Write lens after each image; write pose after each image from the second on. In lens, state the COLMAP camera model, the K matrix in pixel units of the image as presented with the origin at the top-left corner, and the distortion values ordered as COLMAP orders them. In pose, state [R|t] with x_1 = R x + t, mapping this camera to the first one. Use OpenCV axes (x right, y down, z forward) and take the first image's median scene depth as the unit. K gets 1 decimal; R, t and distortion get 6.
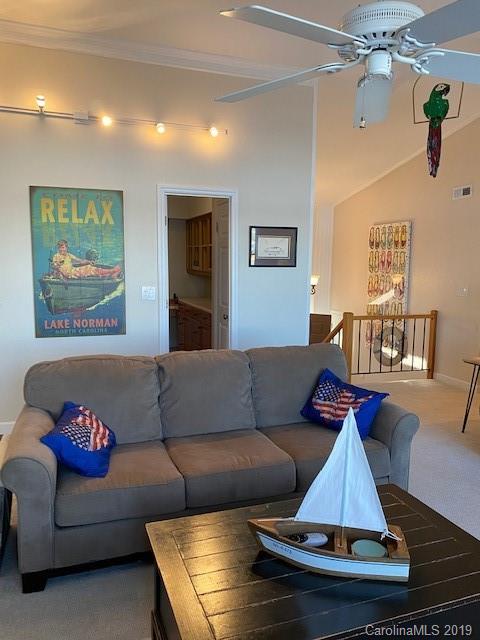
lens RADIAL K [[485.3, 0, 241.3], [0, 485.3, 321.5], [0, 0, 1]] dist [0.029685, -0.029150]
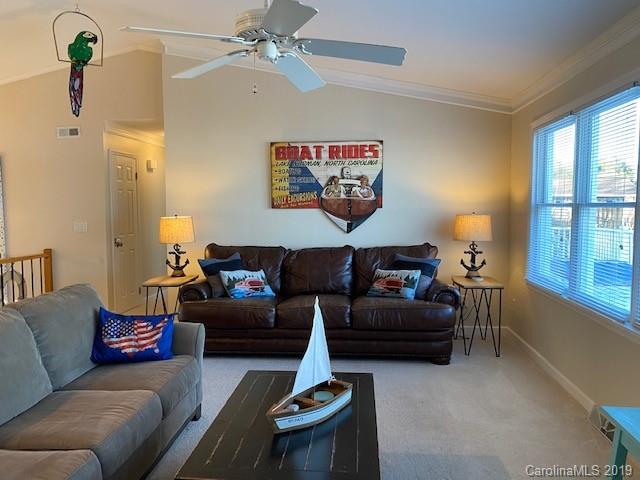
lens RADIAL K [[485.3, 0, 323.7], [0, 485.3, 236.1], [0, 0, 1]] dist [0.029685, -0.029150]
pose [[0.418076, -0.067046, 0.905934, -0.365701], [0.112966, 0.993369, 0.021384, -0.010260], [-0.901360, 0.093399, 0.422878, 0.130600]]
